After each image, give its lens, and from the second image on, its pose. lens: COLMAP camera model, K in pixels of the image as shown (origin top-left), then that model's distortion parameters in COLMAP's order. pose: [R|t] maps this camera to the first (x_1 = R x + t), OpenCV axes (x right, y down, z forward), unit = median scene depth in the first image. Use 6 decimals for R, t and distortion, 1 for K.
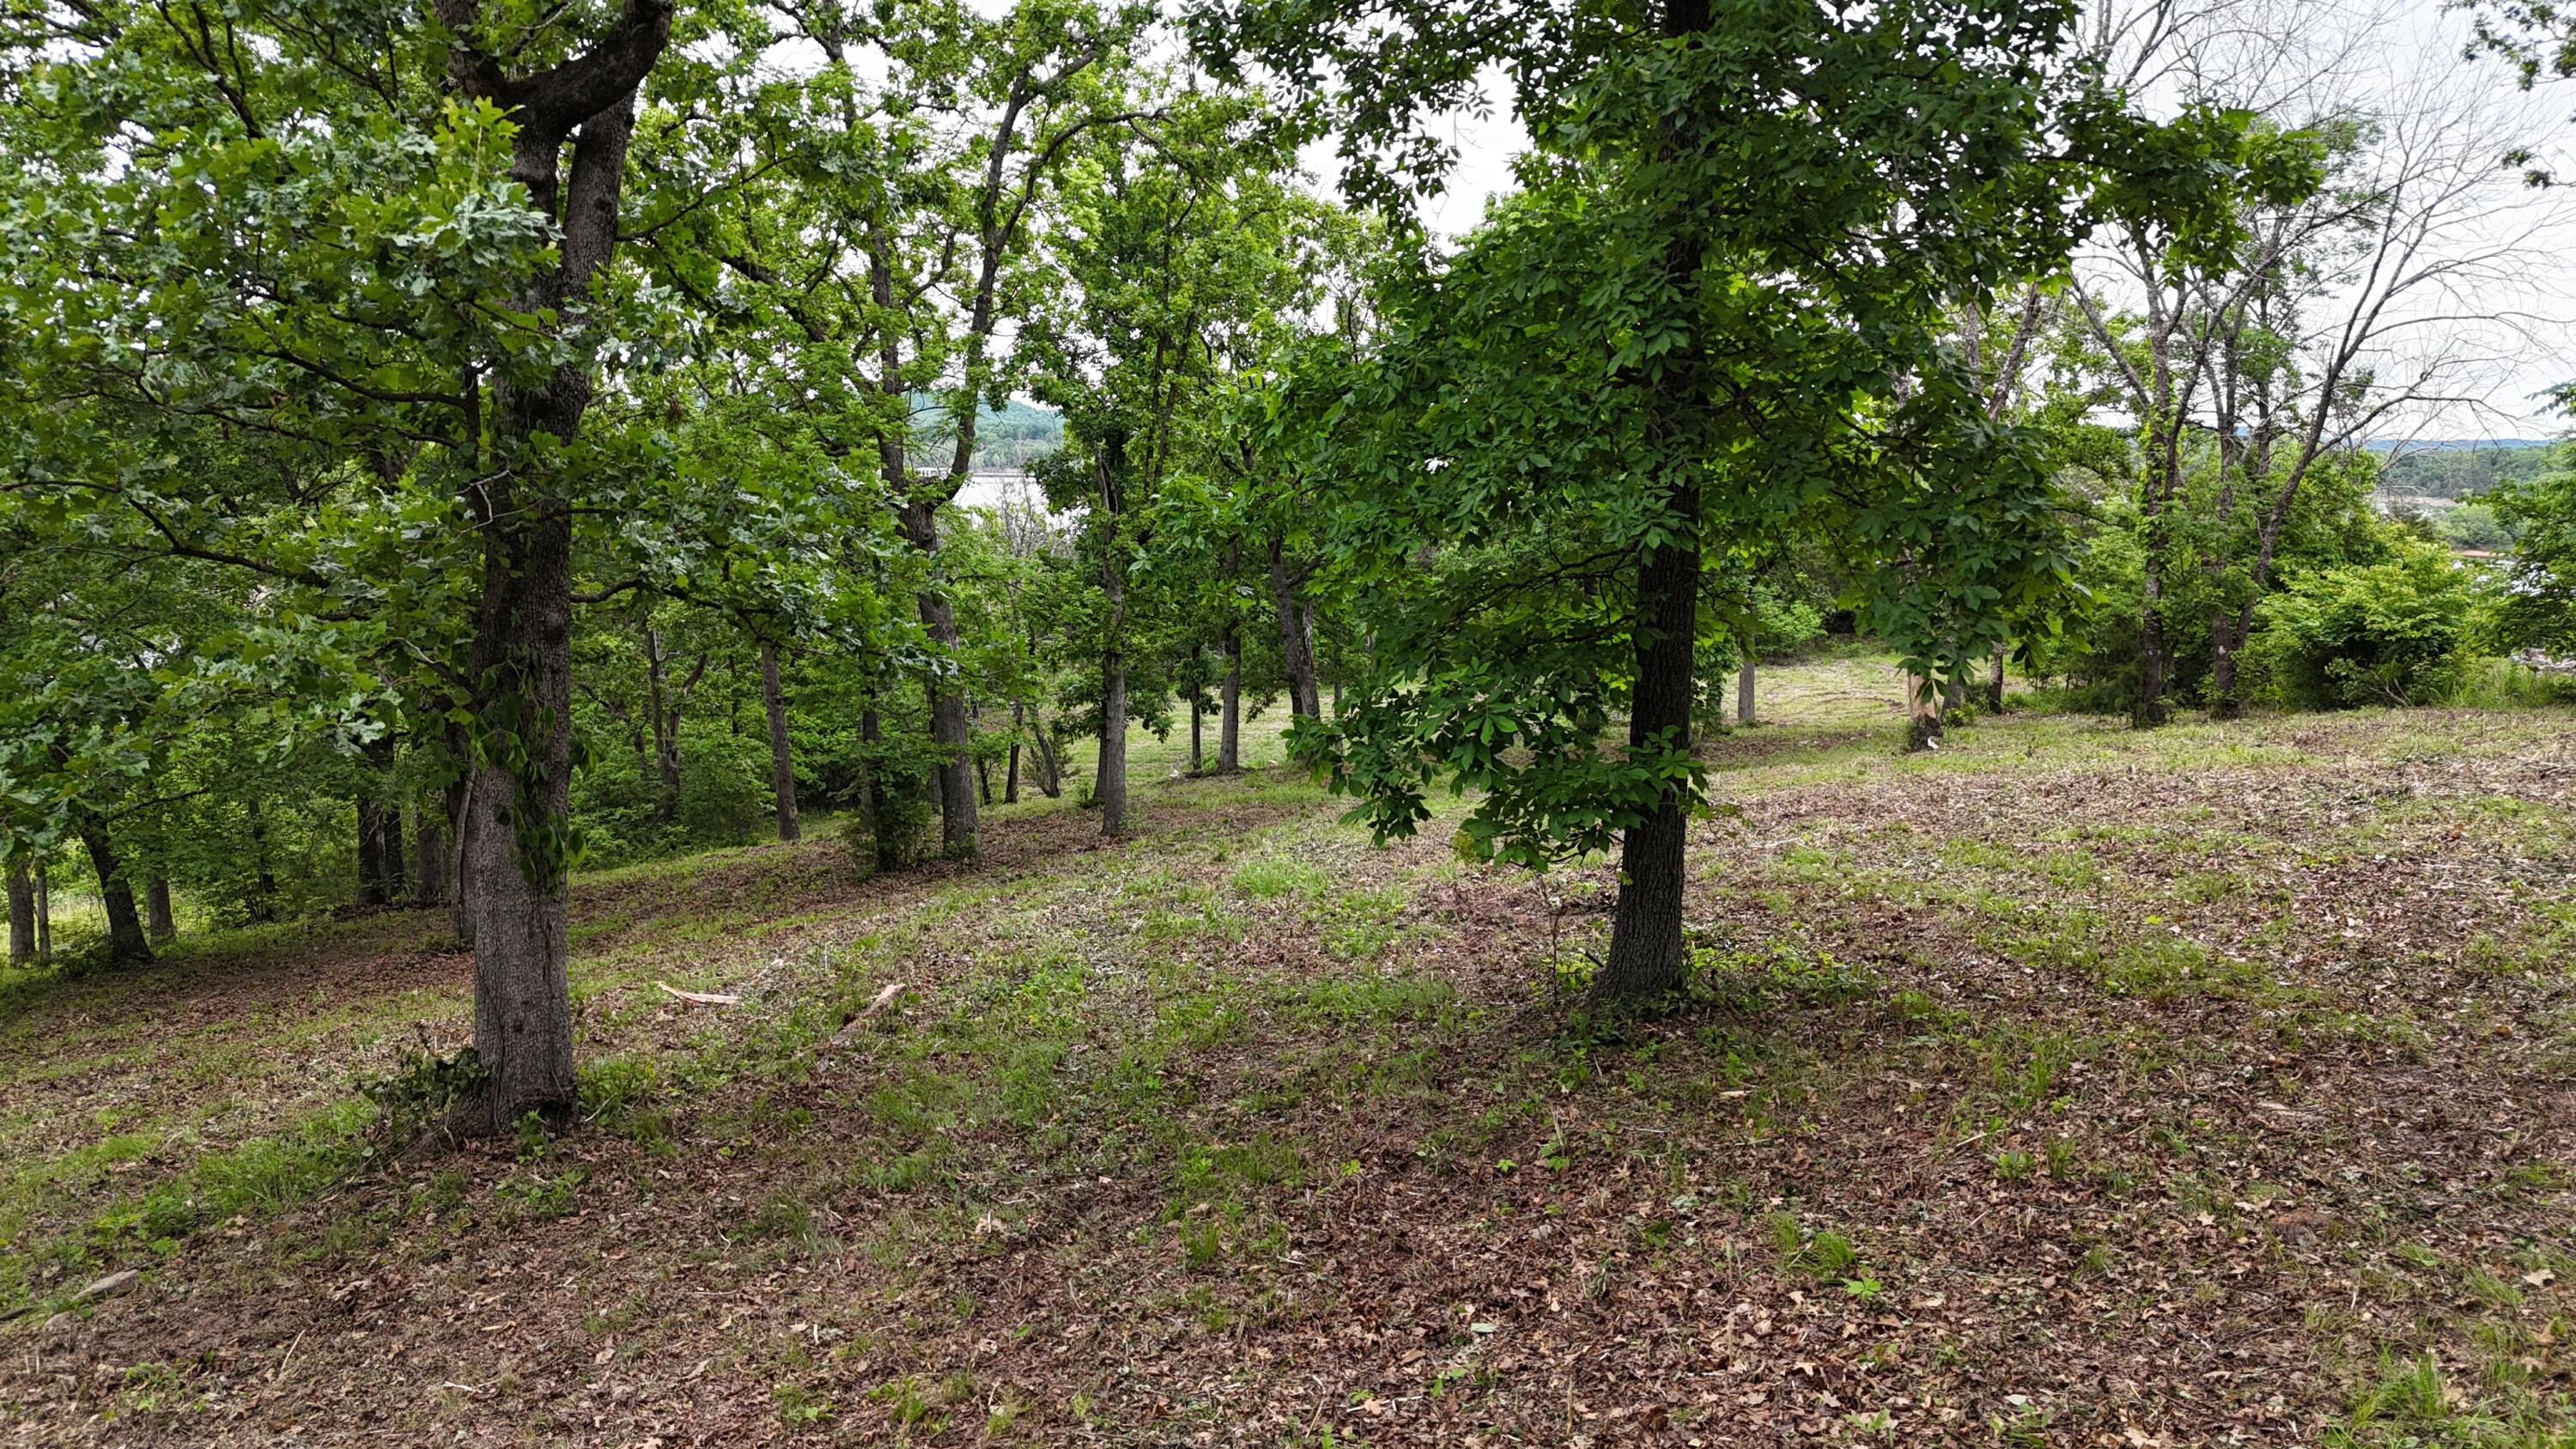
lens RADIAL K [[1884.7, 0, 1291.3], [0, 1884.7, 716.3], [0, 0, 1]] dist [0.070472, -0.065416]
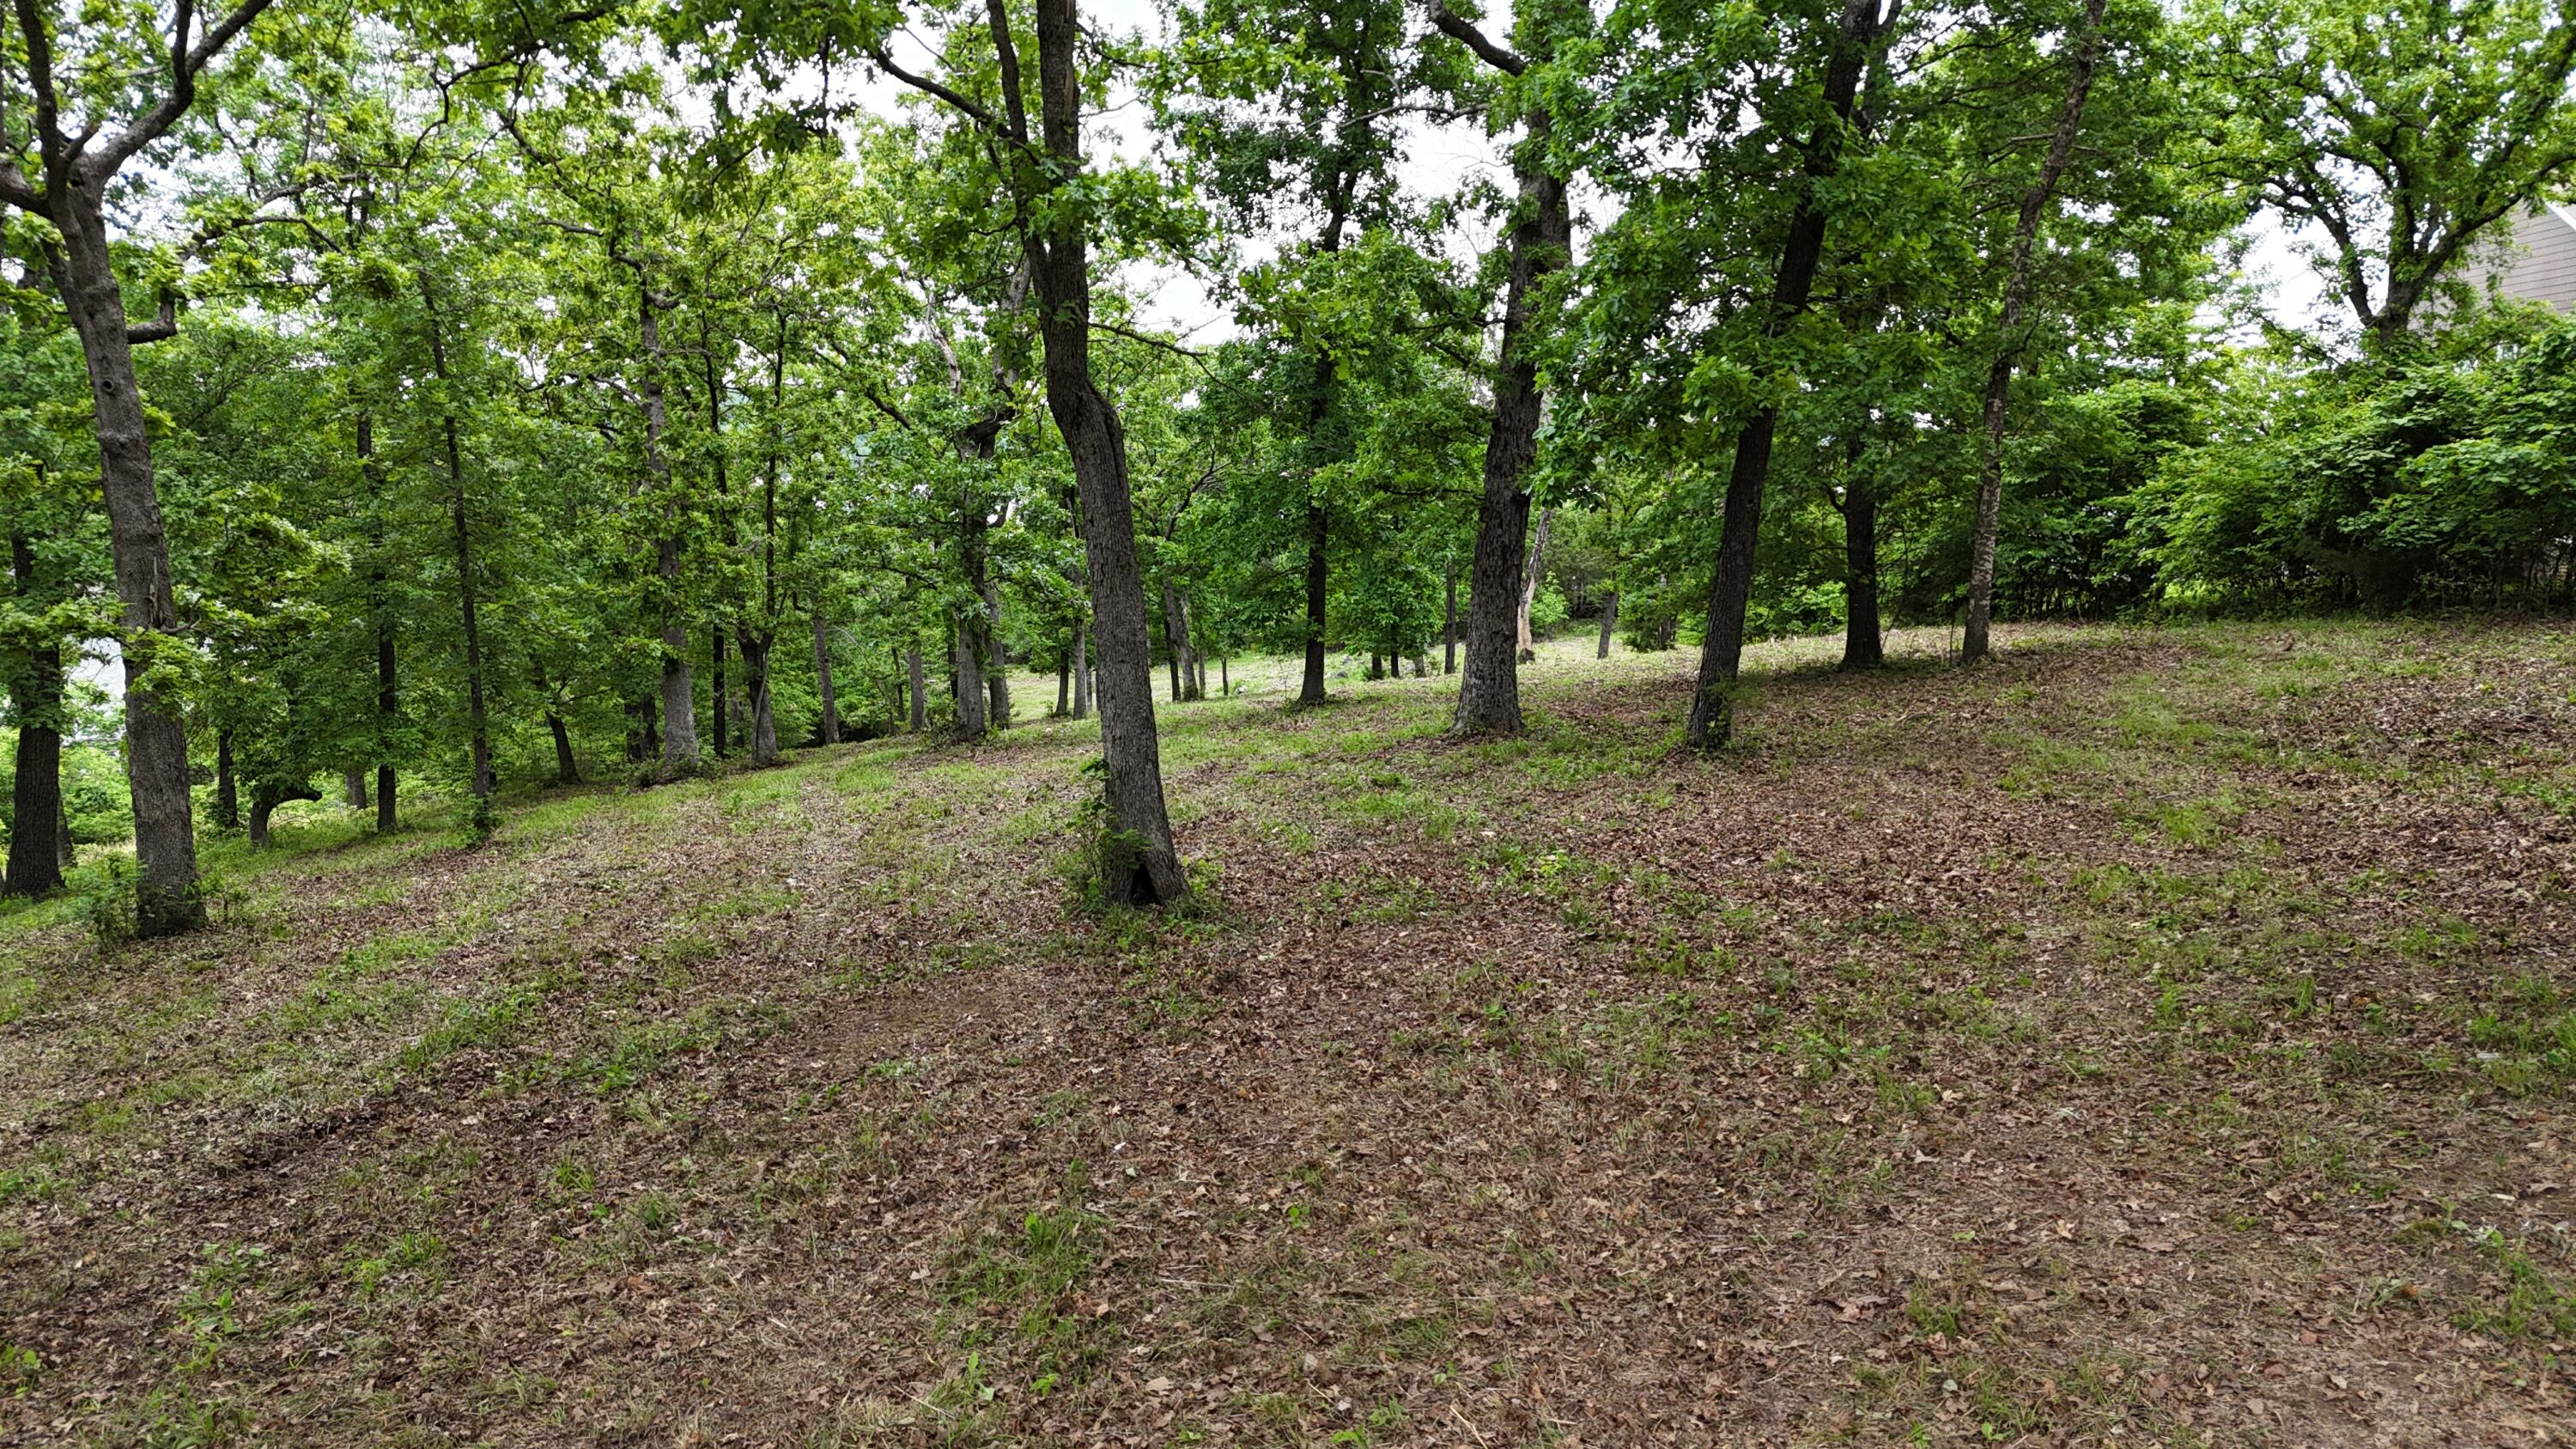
lens RADIAL K [[1884.7, 0, 1291.3], [0, 1884.7, 716.3], [0, 0, 1]] dist [0.070472, -0.065416]
pose [[0.996896, -0.010697, 0.077996, -0.031731], [0.010733, 0.999942, -0.000043, 0.053119], [-0.077991, 0.000880, 0.996954, -0.688479]]
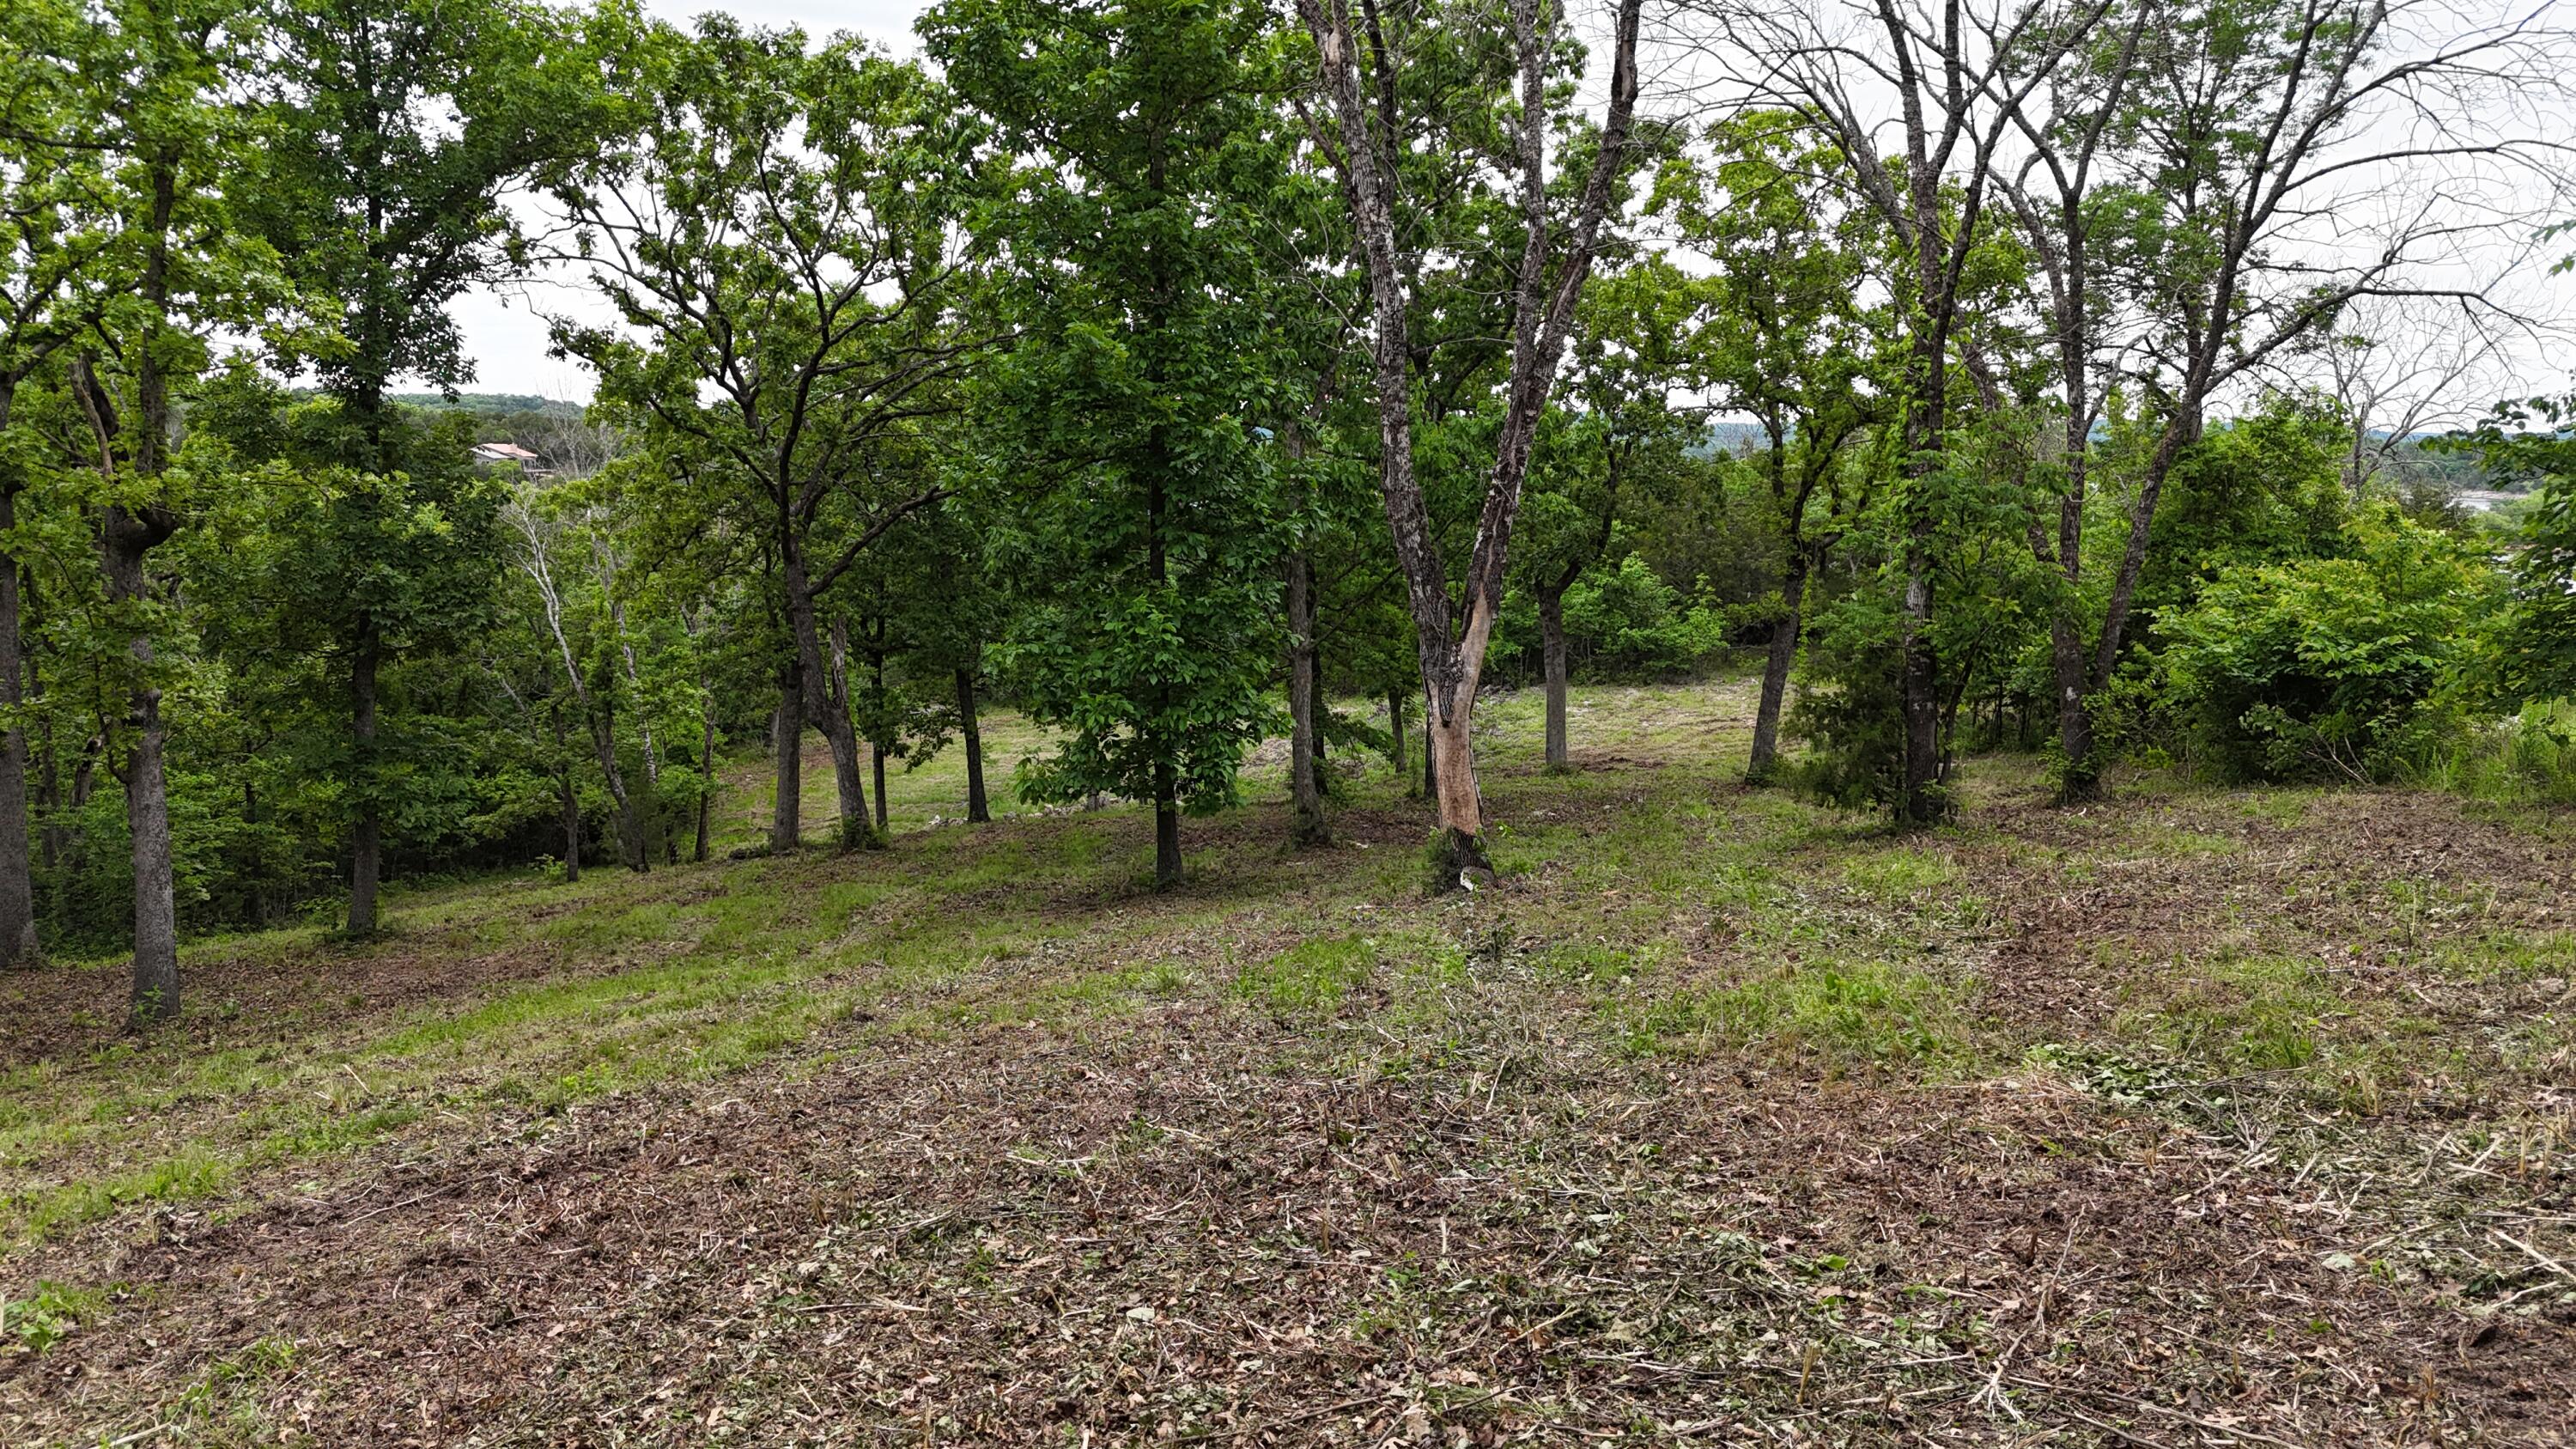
lens RADIAL K [[1884.7, 0, 1291.3], [0, 1884.7, 716.3], [0, 0, 1]] dist [0.070472, -0.065416]
pose [[0.999728, -0.004988, -0.022786, 0.253332], [0.004954, 0.999987, -0.001550, -0.028820], [0.022793, 0.001437, 0.999739, 0.375891]]
